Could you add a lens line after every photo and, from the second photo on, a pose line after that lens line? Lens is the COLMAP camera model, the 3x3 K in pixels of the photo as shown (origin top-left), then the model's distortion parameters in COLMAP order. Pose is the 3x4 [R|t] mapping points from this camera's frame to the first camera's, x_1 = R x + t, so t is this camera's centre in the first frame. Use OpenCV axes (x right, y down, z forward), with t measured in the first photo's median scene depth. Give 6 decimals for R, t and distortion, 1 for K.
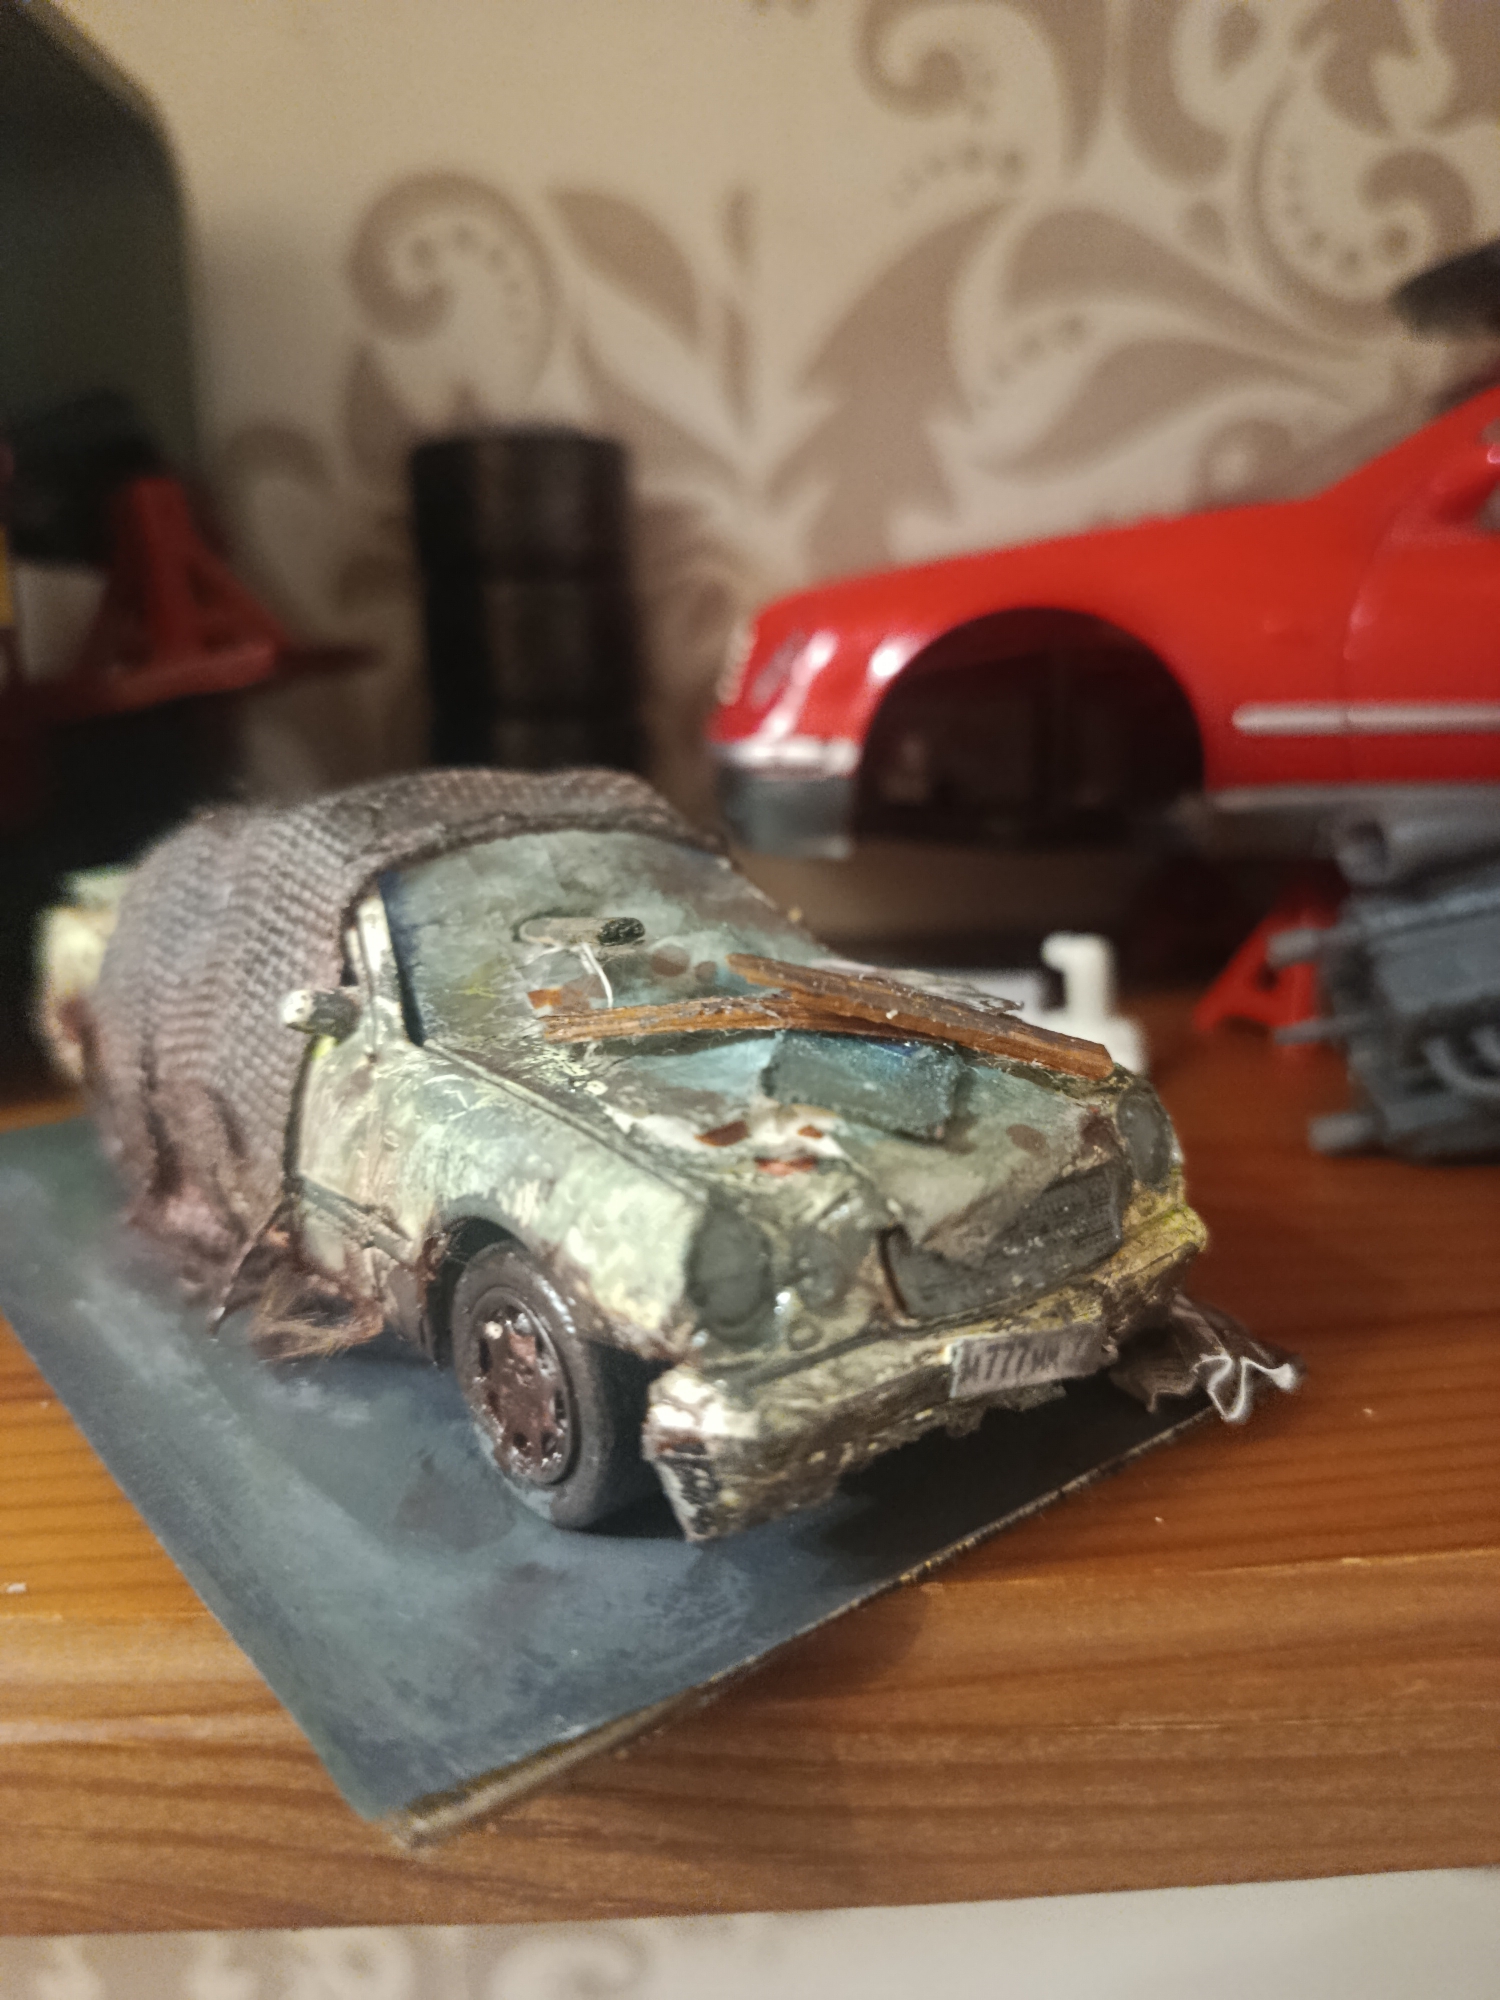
lens RADIAL K [[1533.8, 0, 757.8], [0, 1533.8, 996.3], [0, 0, 1]] dist [-0.088098, 0.023893]
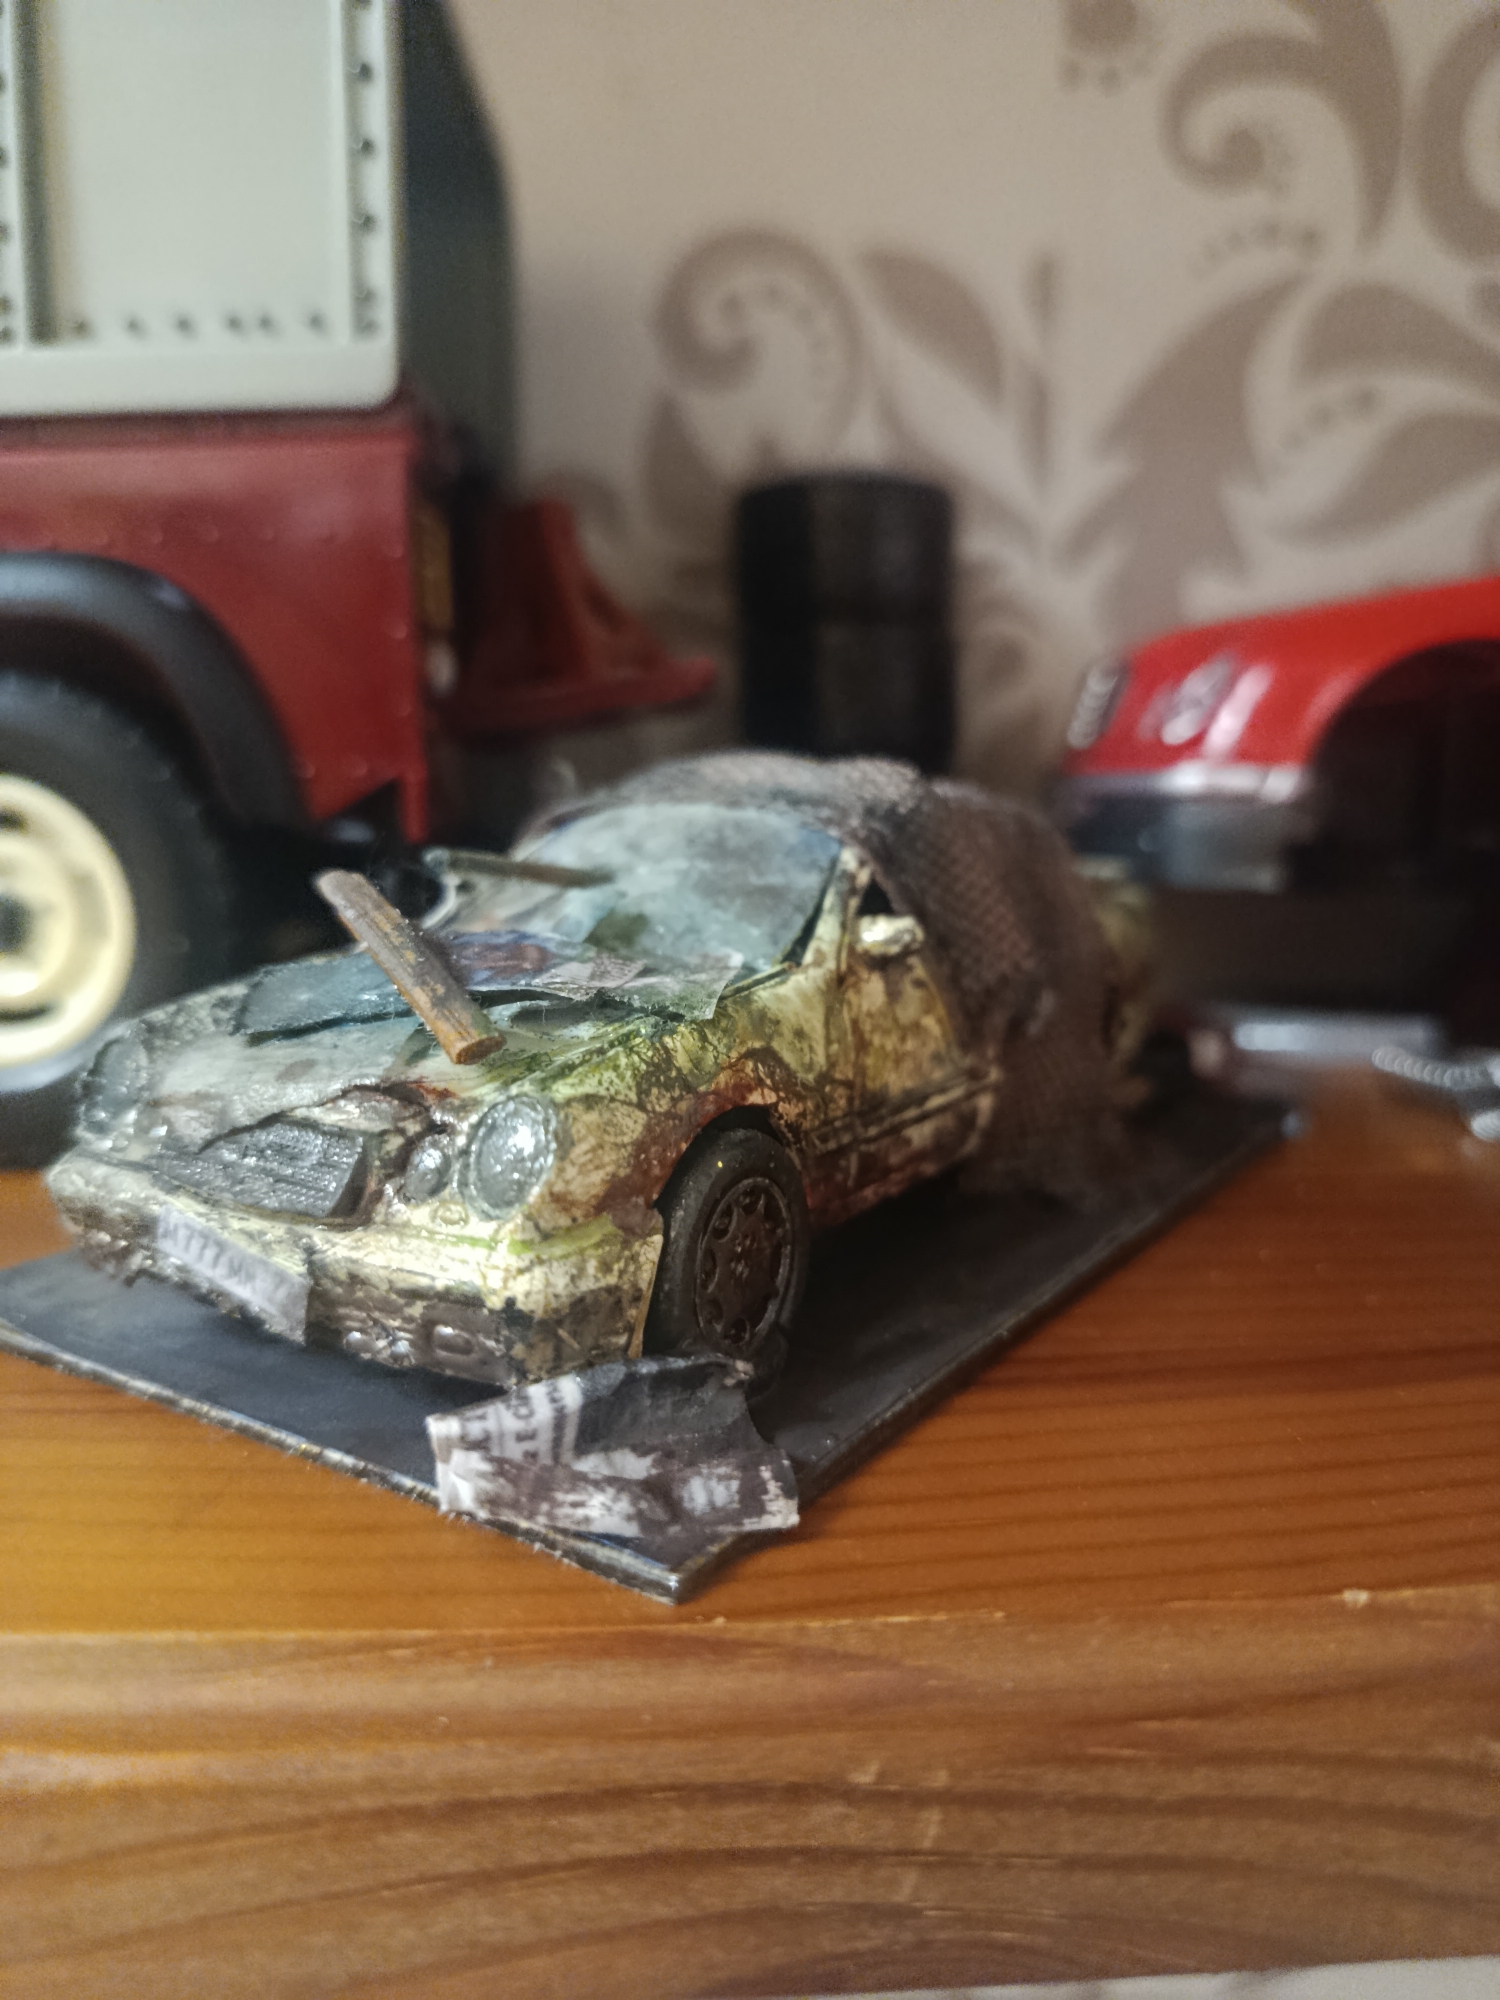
lens RADIAL K [[1533.8, 0, 754.9], [0, 1533.8, 991.3], [0, 0, 1]] dist [-0.088098, 0.023893]
pose [[0.999872, 0.015868, 0.002193, -0.209743], [-0.015655, 0.996977, -0.076100, 0.039836], [-0.003394, 0.076056, 0.997098, 0.025629]]
